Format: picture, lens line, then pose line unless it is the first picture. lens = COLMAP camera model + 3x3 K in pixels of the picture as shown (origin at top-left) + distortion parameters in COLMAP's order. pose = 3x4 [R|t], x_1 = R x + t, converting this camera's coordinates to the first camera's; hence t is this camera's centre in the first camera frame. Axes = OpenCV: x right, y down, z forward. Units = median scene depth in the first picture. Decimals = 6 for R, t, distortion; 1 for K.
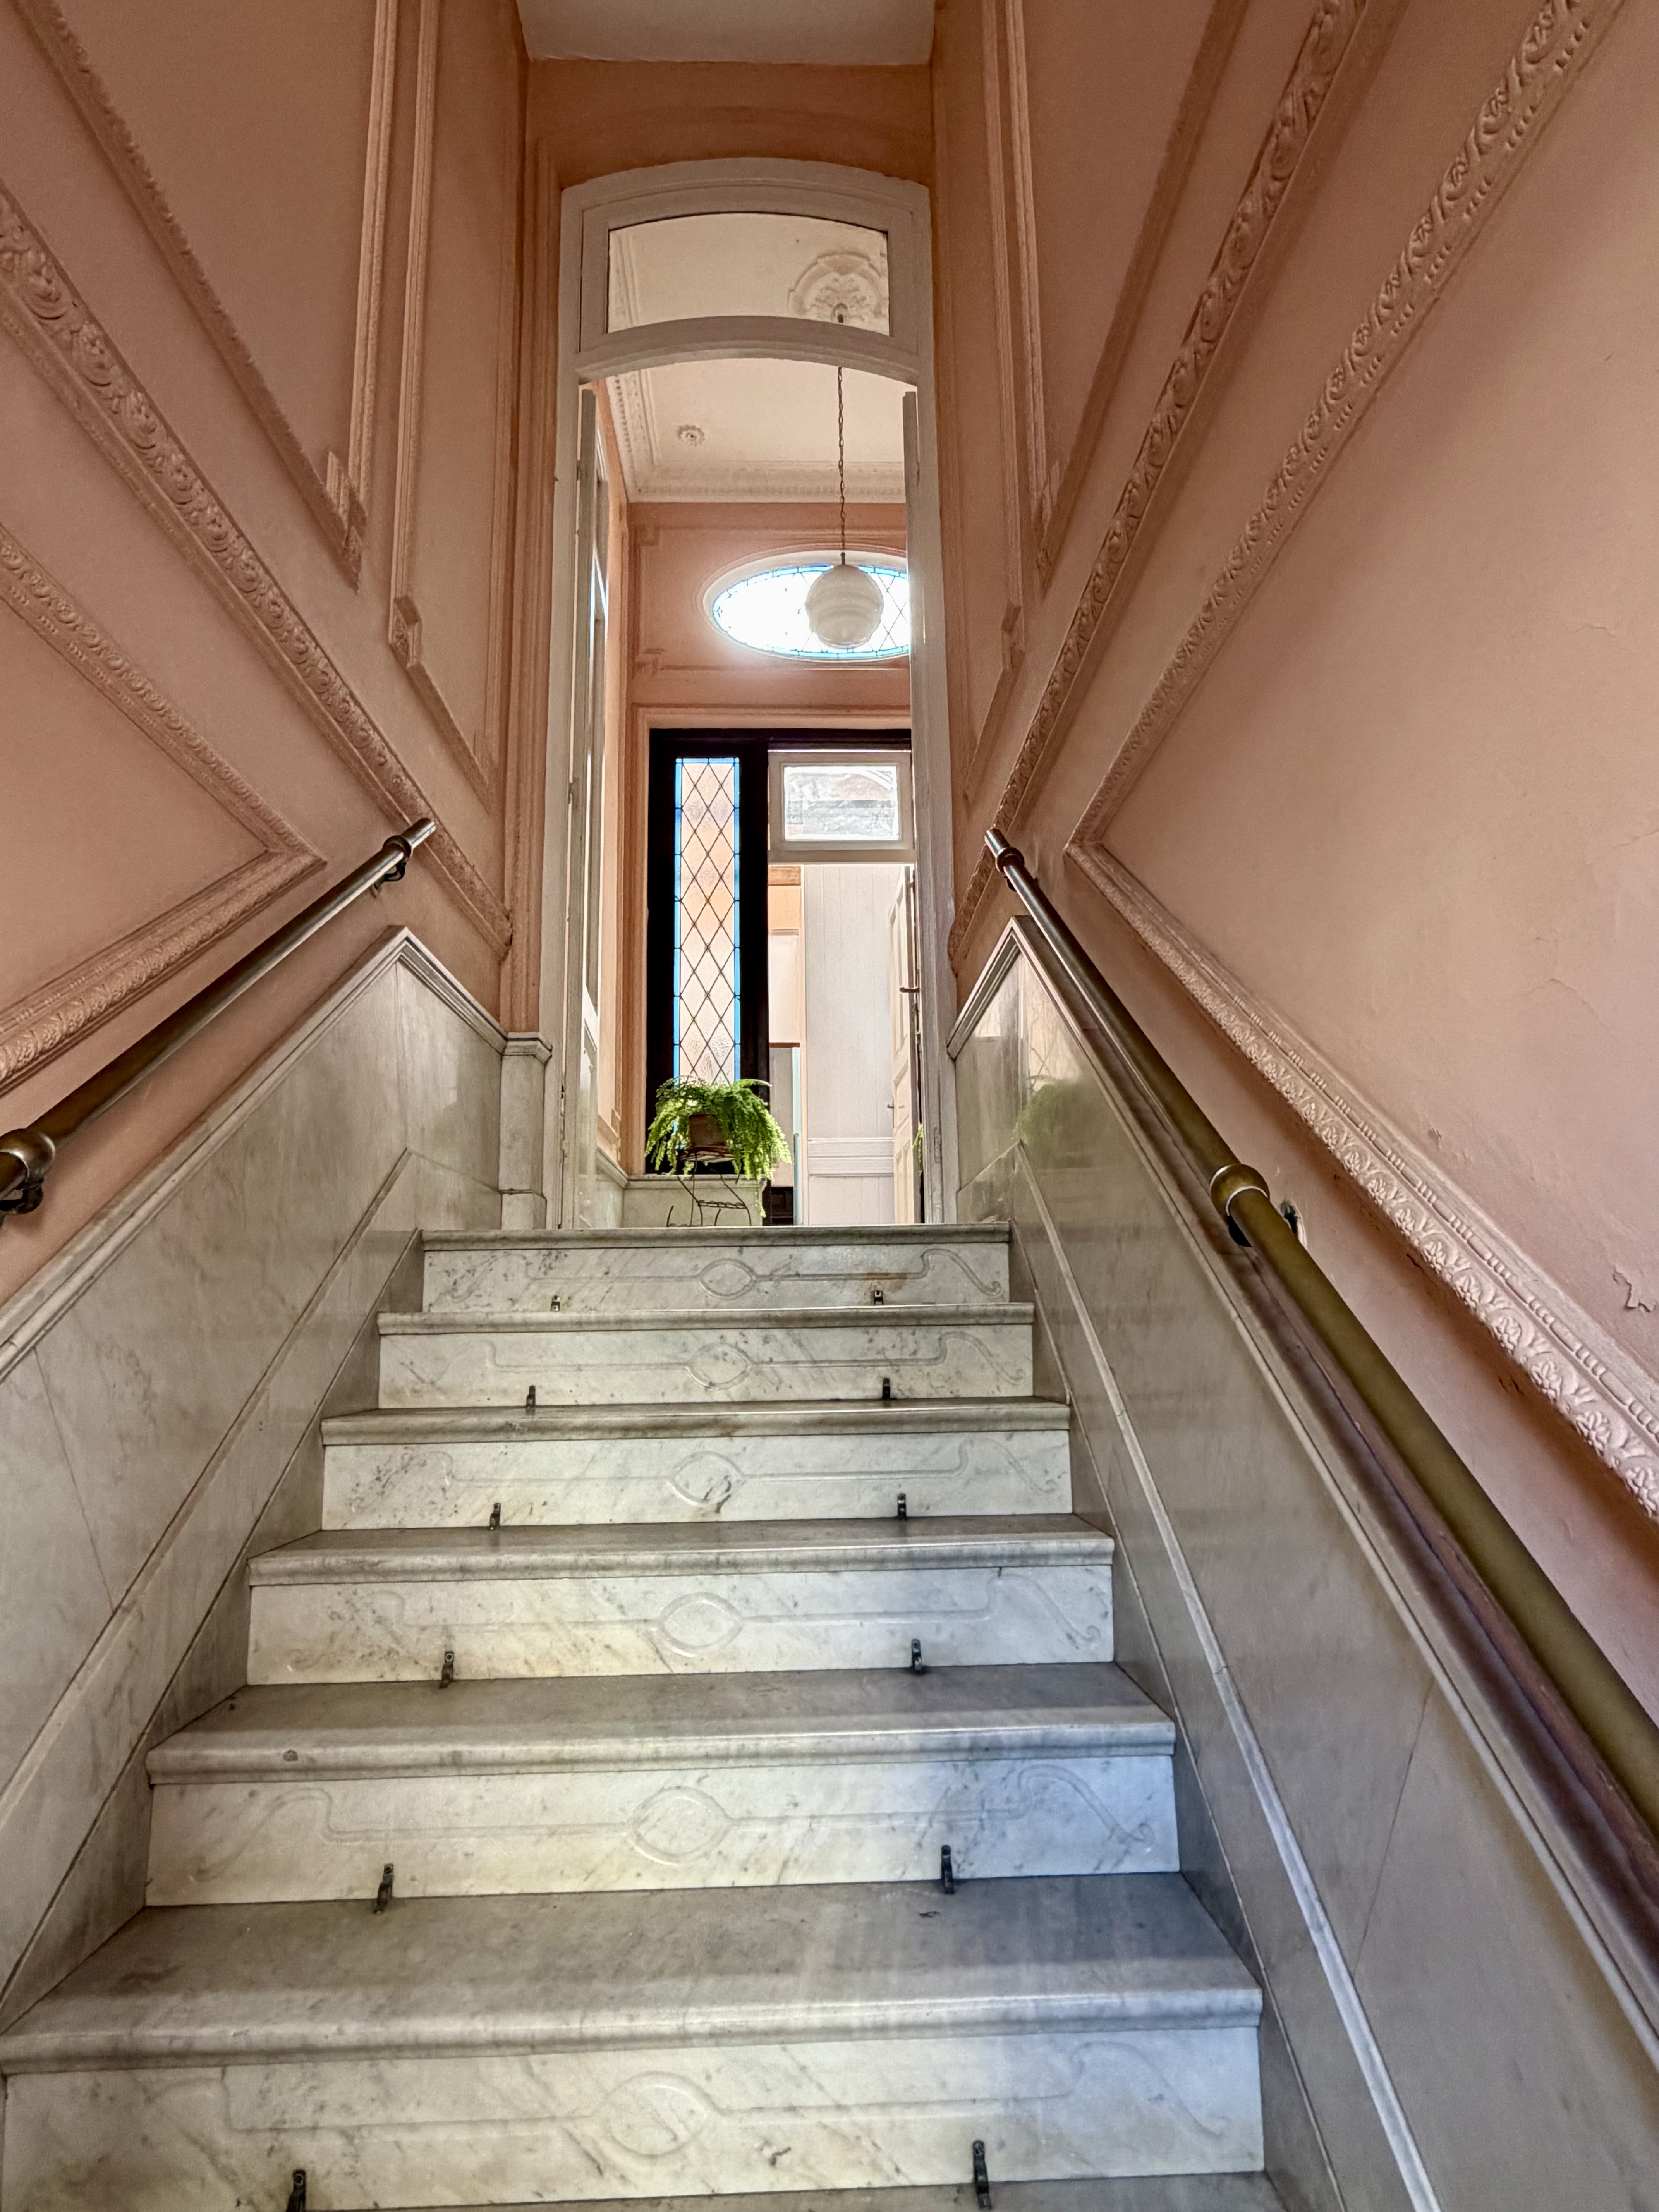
lens RADIAL K [[1281.0, 0, 831.7], [0, 1281.0, 1103.7], [0, 0, 1]] dist [0.000320, 0.000078]
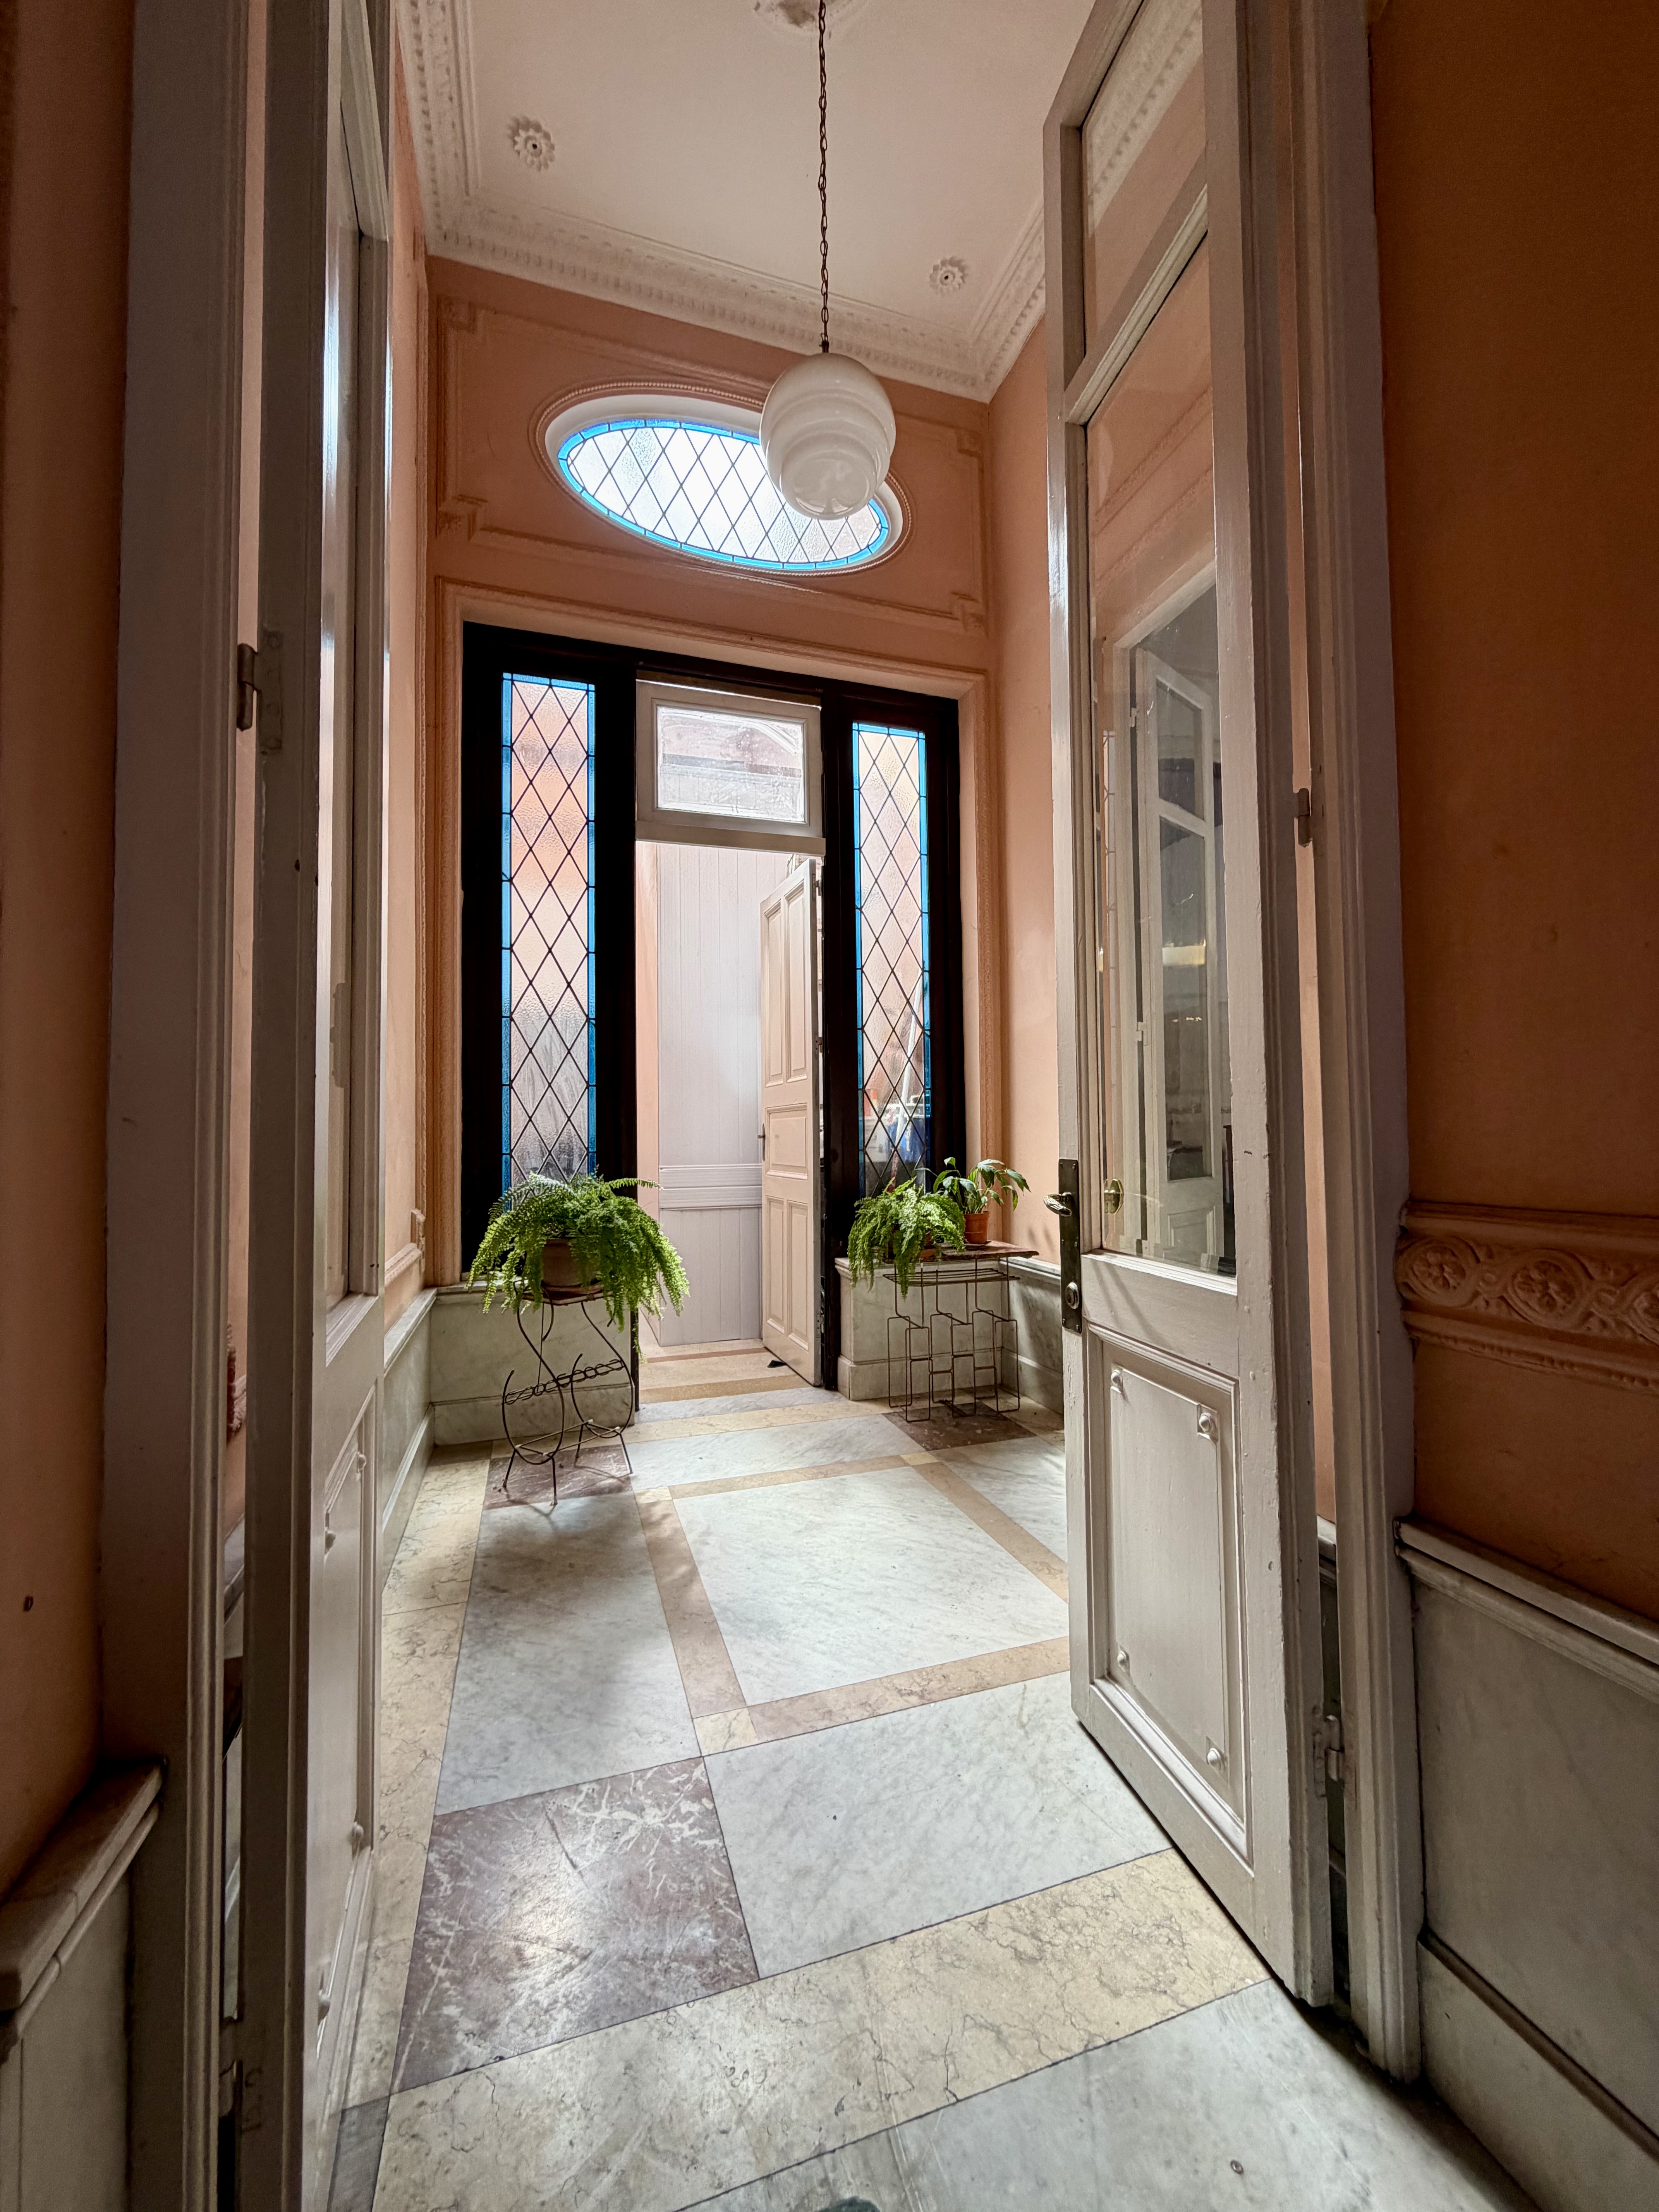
lens RADIAL K [[886.9, 0, 831.8], [0, 886.9, 1102.8], [0, 0, 1]] dist [0.000056, -0.000049]
pose [[0.959571, 0.013767, 0.281131, -0.082429], [-0.052583, 0.989987, 0.130998, -0.109009], [-0.276513, -0.140484, 0.950687, 0.455185]]
